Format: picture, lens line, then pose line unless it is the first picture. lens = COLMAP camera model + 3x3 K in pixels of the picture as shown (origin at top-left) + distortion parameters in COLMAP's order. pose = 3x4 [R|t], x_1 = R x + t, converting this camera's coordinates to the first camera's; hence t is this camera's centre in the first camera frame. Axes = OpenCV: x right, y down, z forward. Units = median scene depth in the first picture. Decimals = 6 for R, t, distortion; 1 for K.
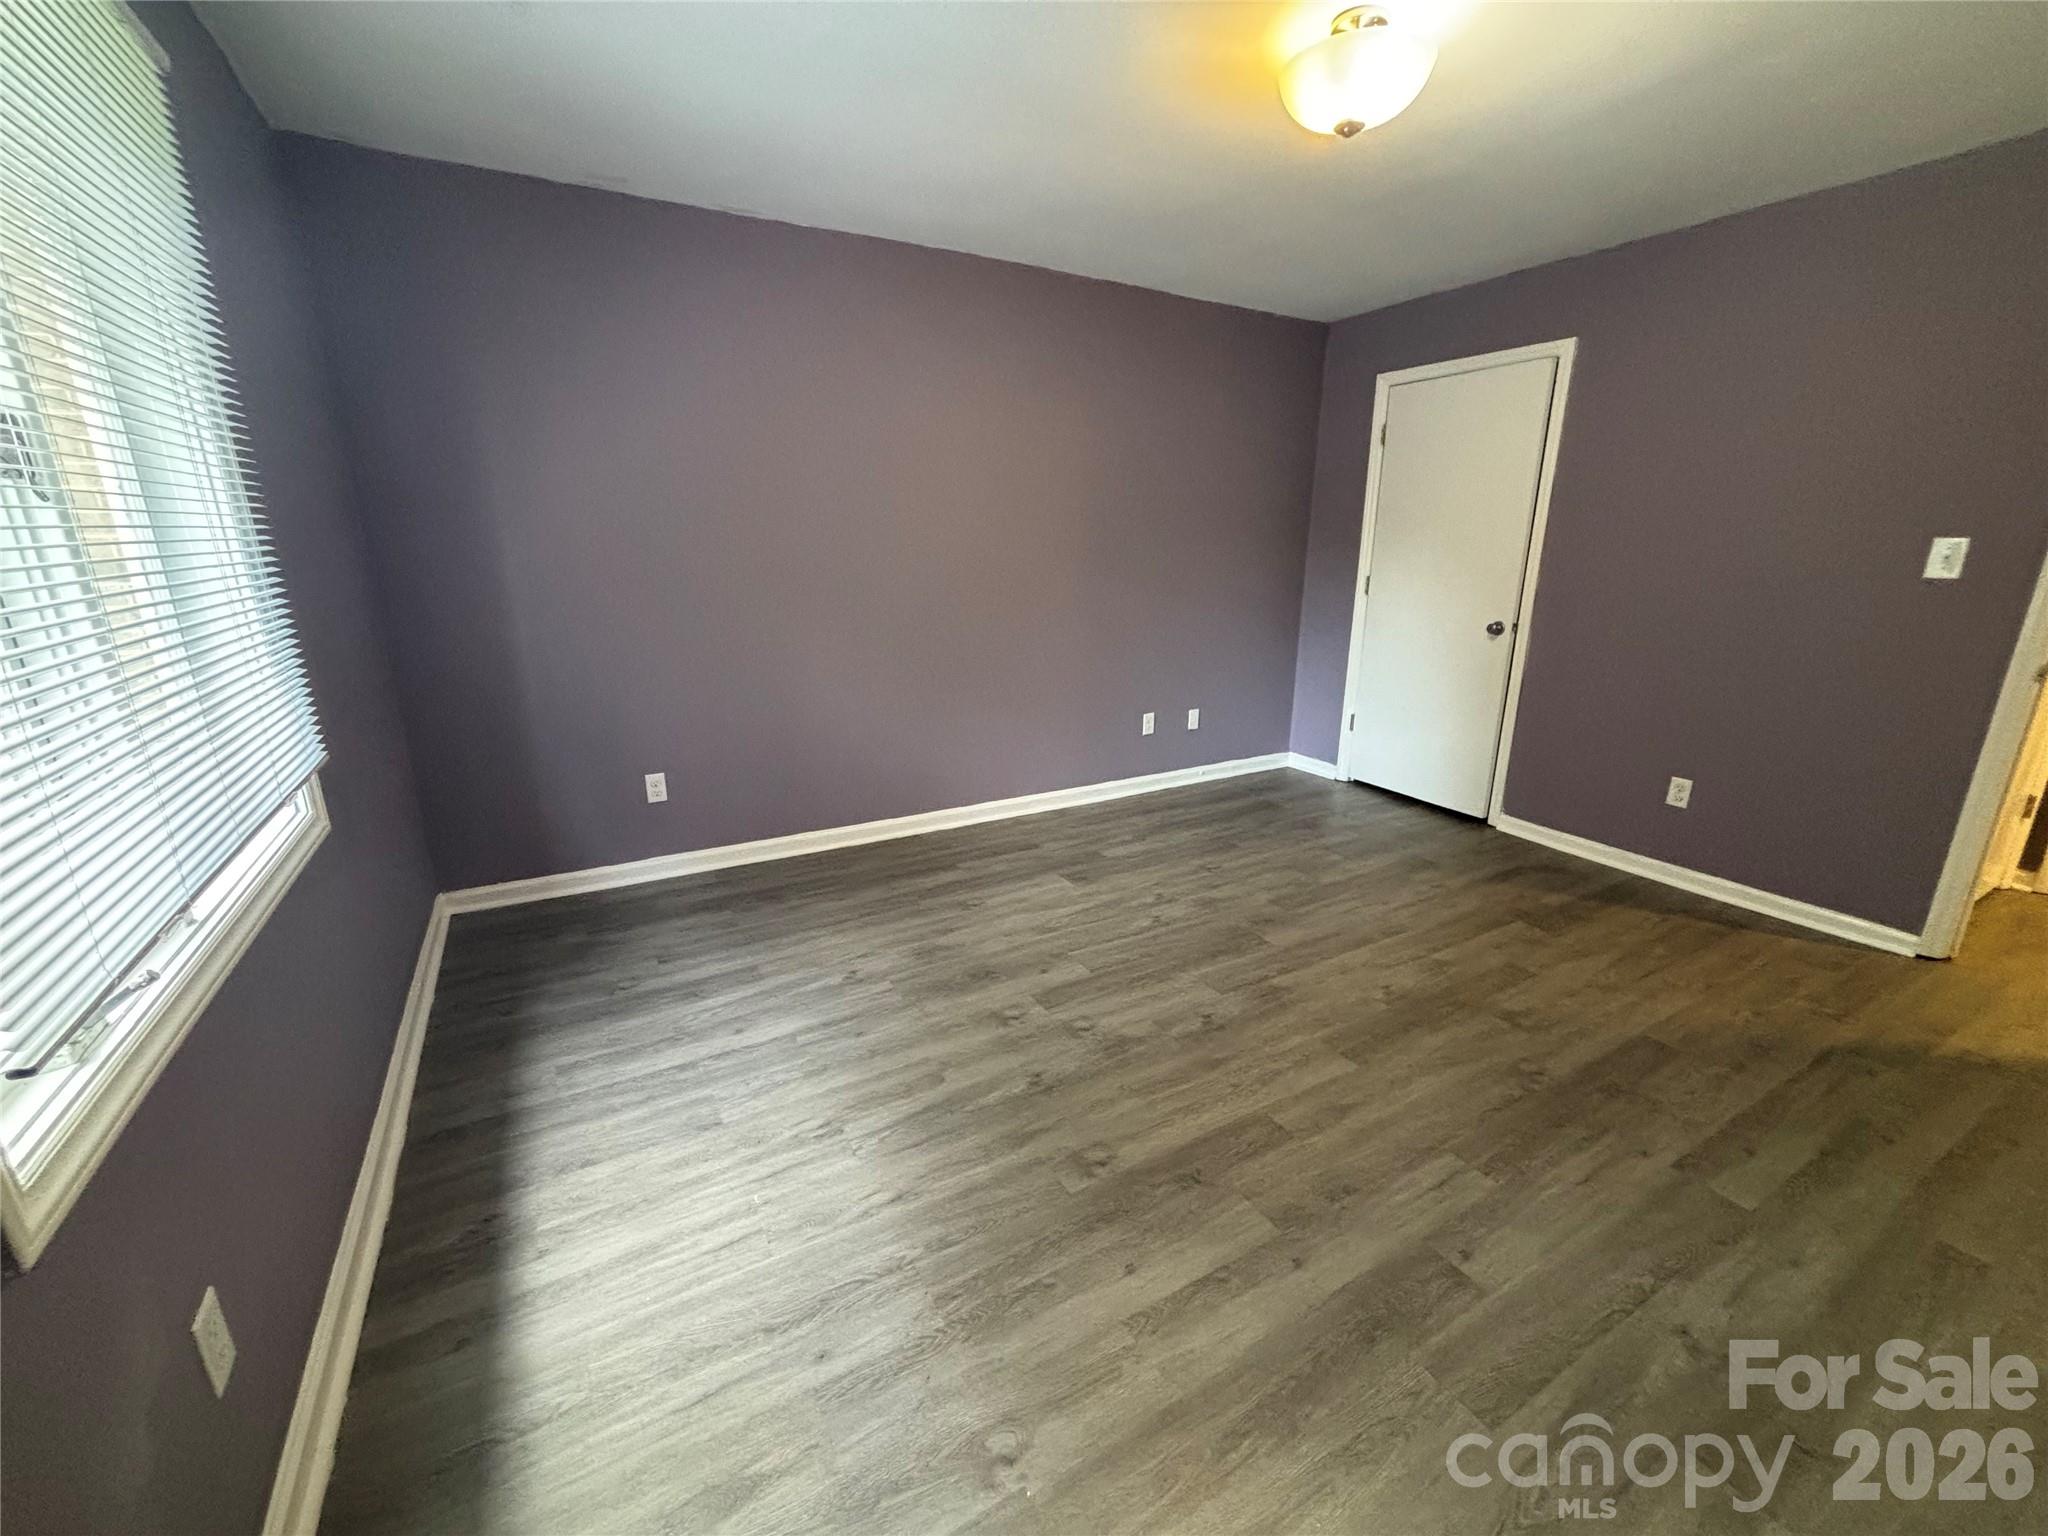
lens RADIAL K [[820.4, 0, 1024.0], [0, 820.4, 768.0], [0, 0, 1]] dist [-0.000446, -0.000022]
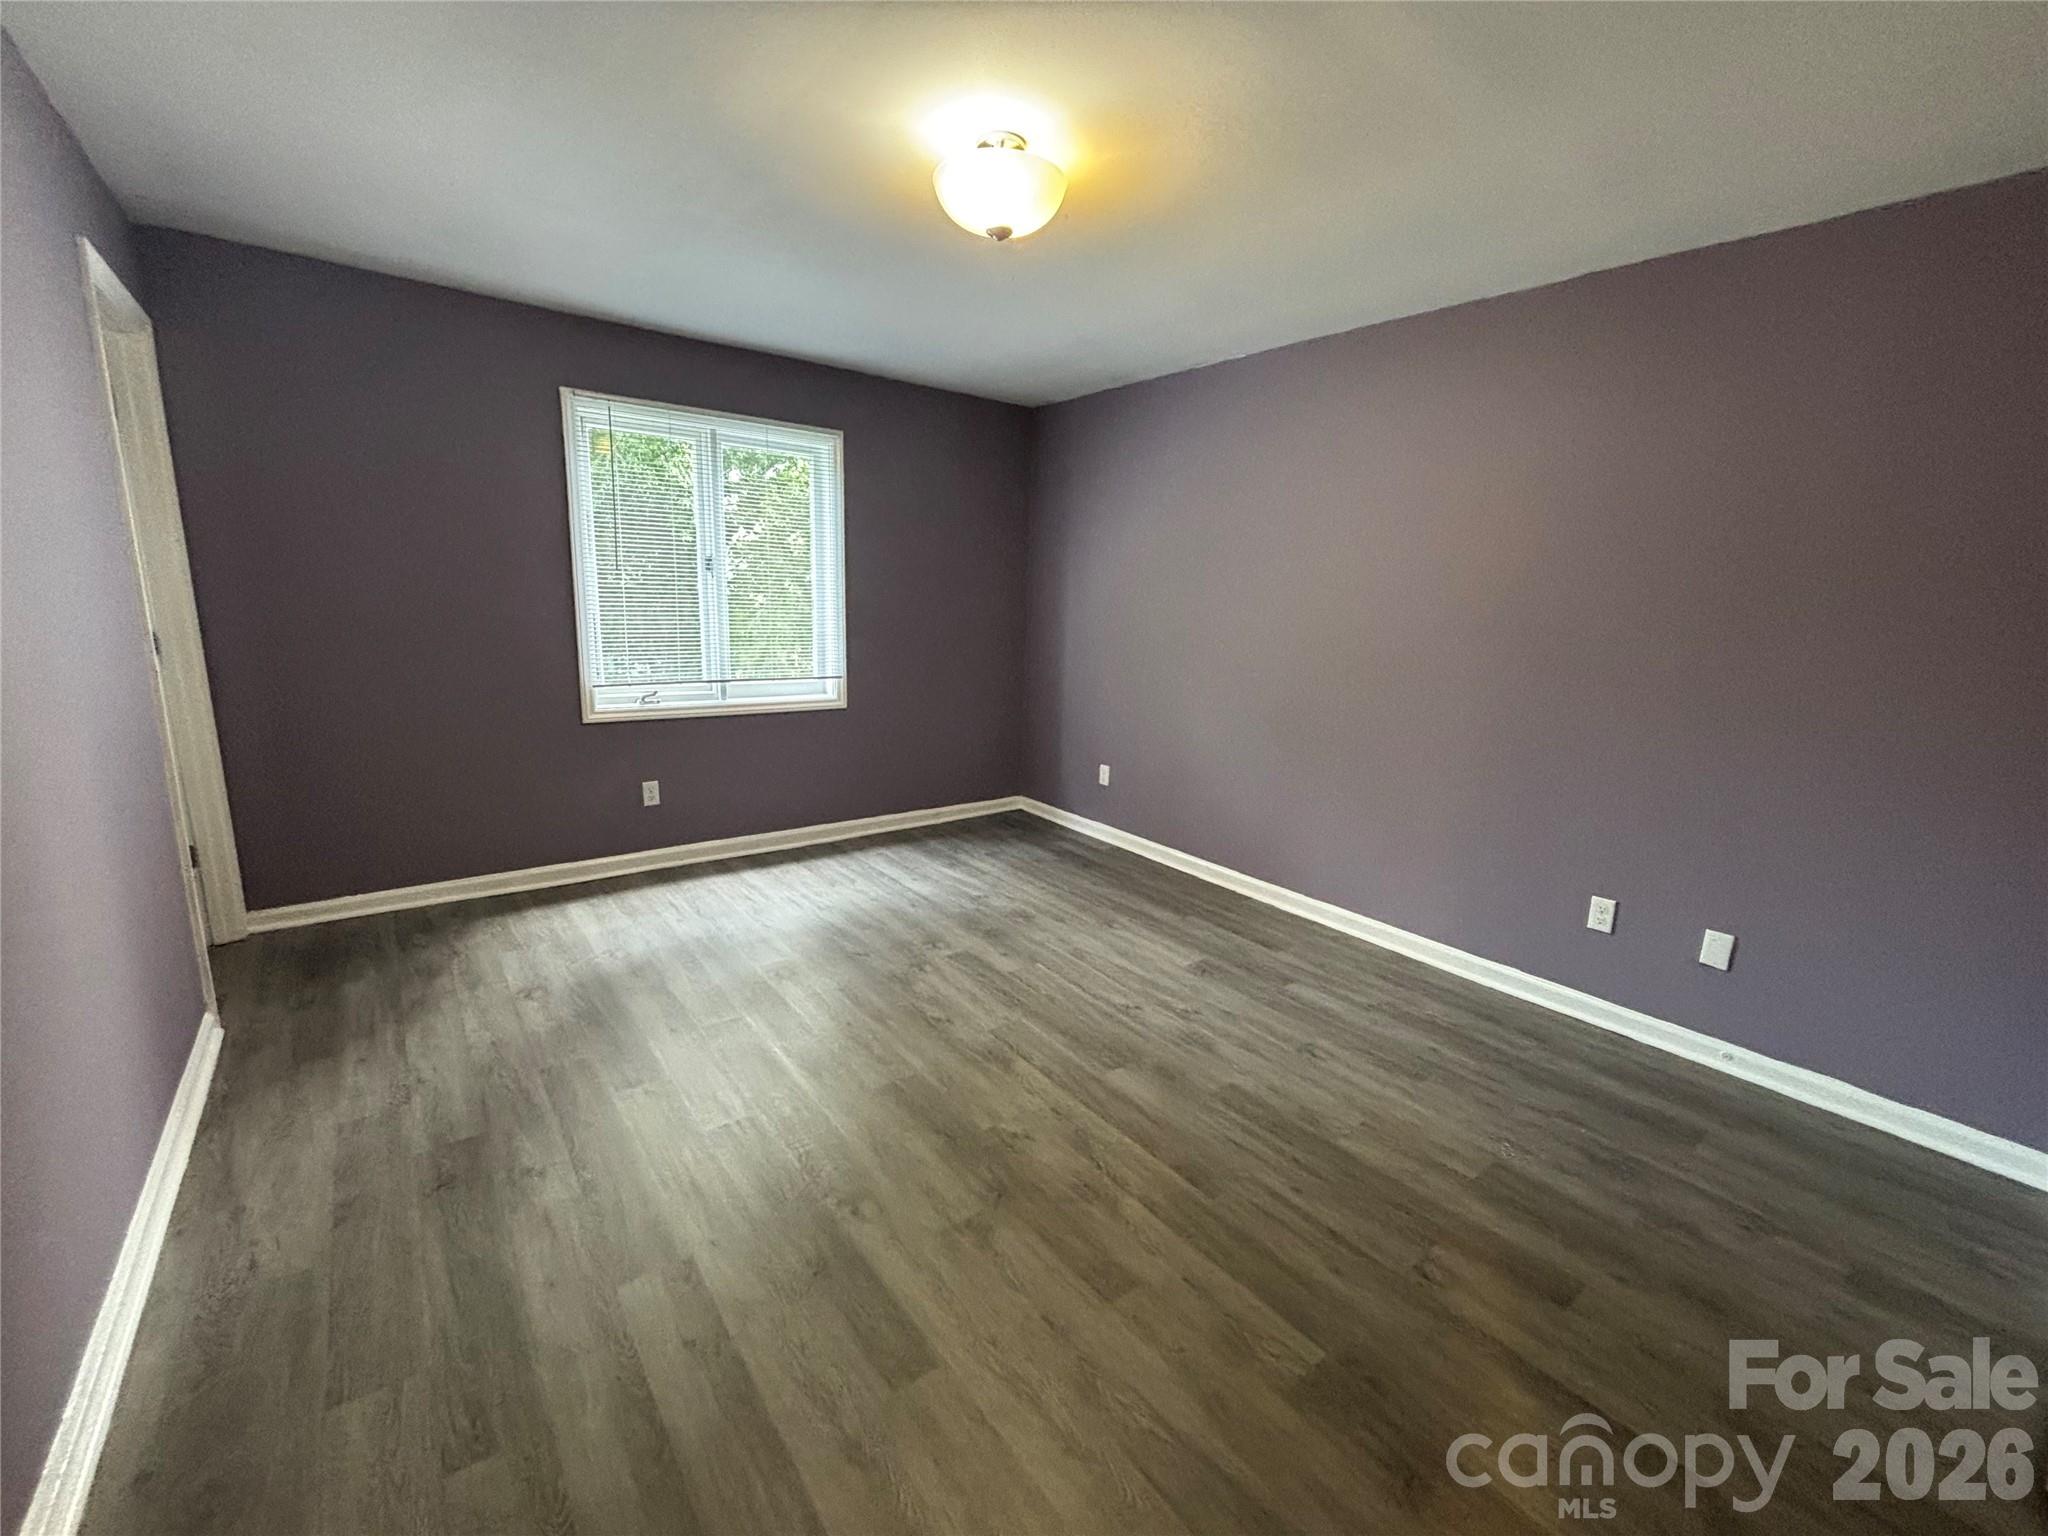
lens RADIAL K [[830.8, 0, 1024.0], [0, 830.8, 768.0], [0, 0, 1]] dist [-0.001159, -0.000179]
pose [[0.138773, 0.205432, -0.968783, 0.995752], [-0.308946, 0.938408, 0.154737, -0.177610], [0.940901, 0.277828, 0.193693, 0.620667]]
